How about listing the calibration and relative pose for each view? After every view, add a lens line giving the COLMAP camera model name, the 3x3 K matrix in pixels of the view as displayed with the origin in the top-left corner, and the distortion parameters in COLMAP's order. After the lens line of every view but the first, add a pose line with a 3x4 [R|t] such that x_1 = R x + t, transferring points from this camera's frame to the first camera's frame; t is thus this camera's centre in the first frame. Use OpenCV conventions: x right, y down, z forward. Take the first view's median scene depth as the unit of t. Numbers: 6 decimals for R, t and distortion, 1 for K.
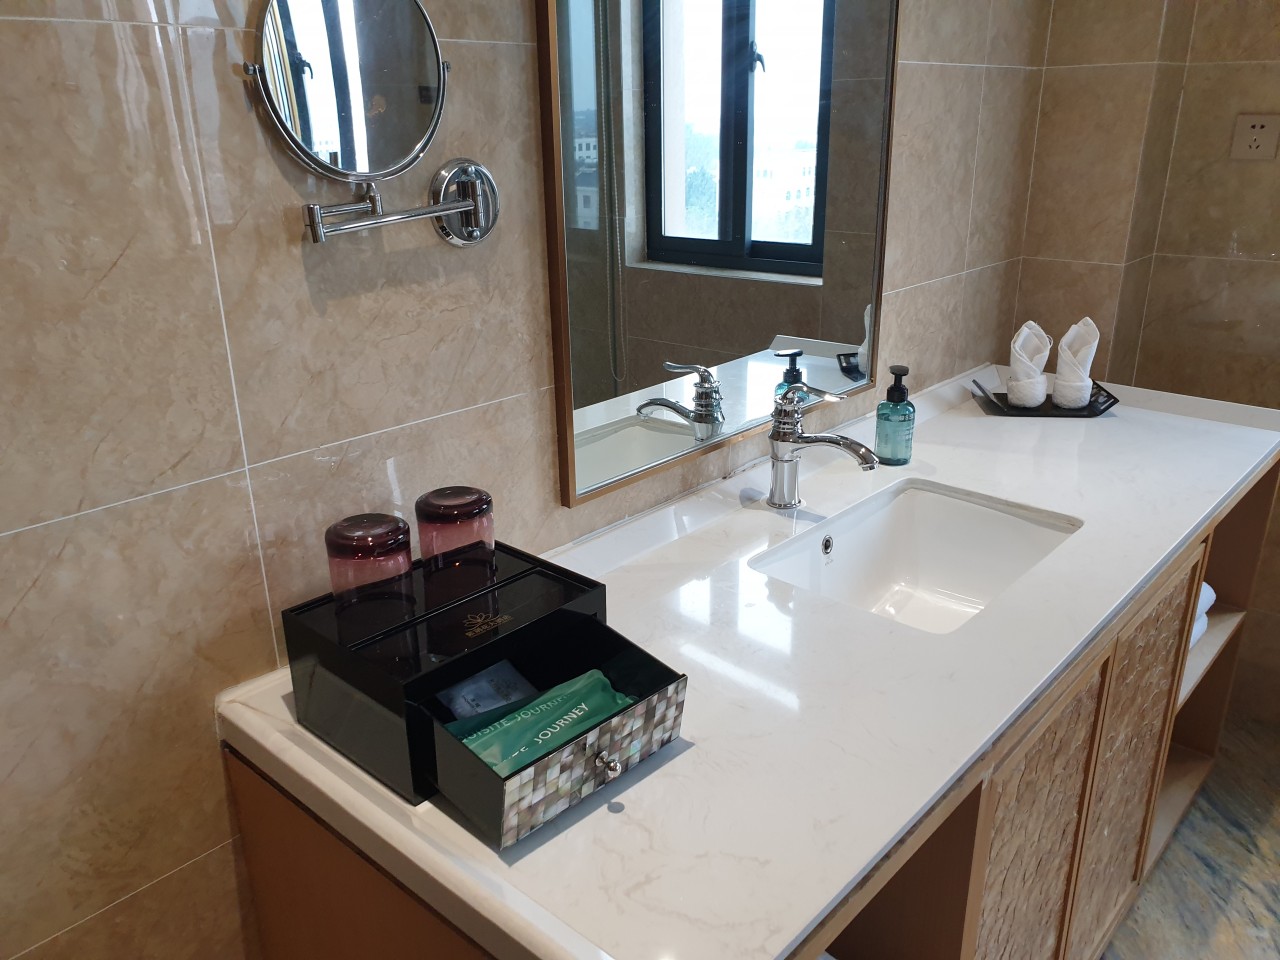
lens RADIAL K [[971.4, 0, 640.7], [0, 971.4, 482.2], [0, 0, 1]] dist [0.025816, -0.012920]
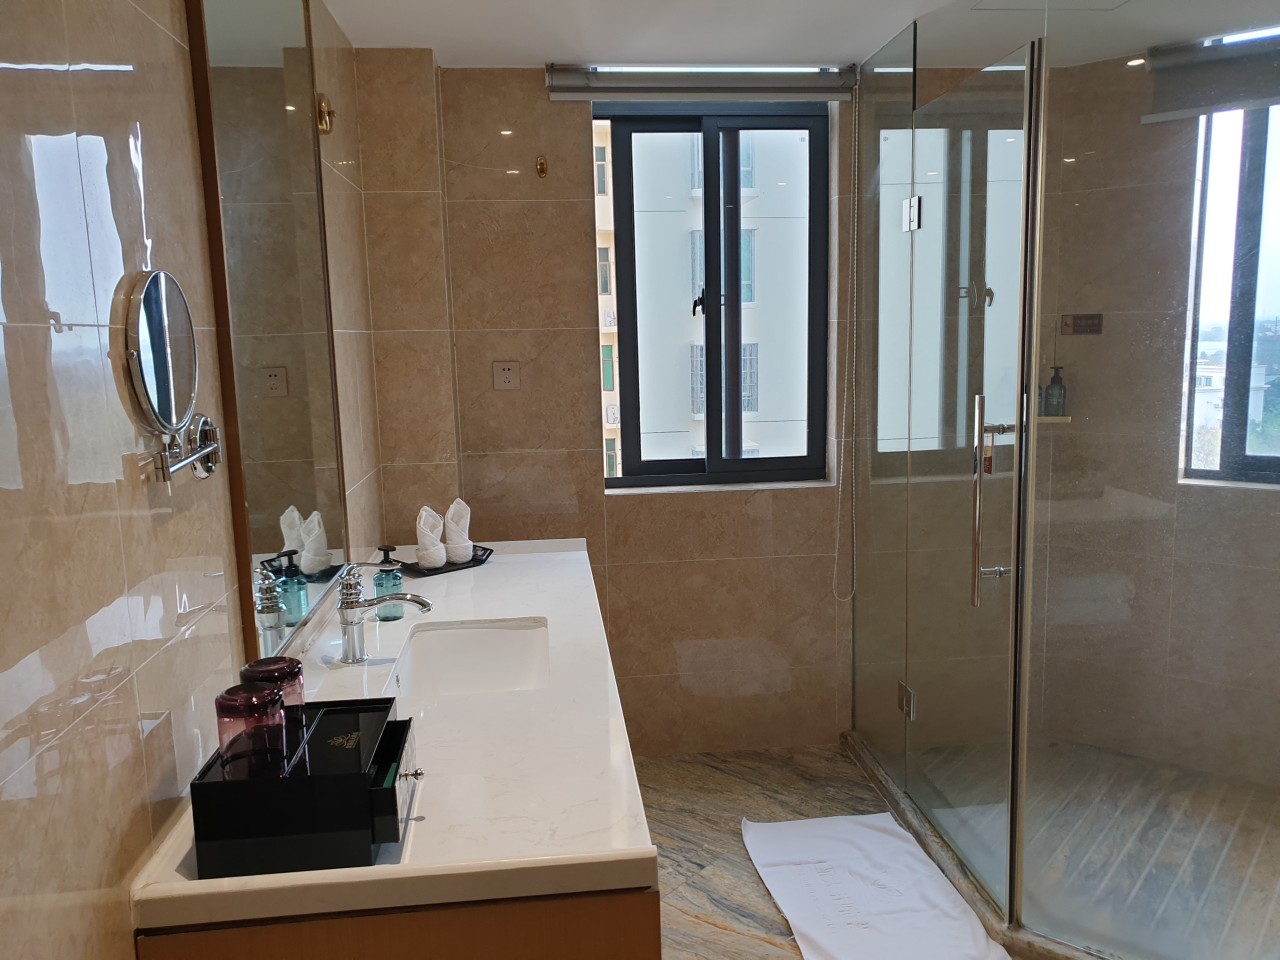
lens RADIAL K [[971.4, 0, 642.4], [0, 971.4, 475.5], [0, 0, 1]] dist [0.025816, -0.012920]
pose [[0.666019, -0.106925, 0.738231, -0.396023], [0.274966, 0.955173, -0.109722, 0.027080], [-0.693406, 0.276065, 0.665564, -0.130115]]
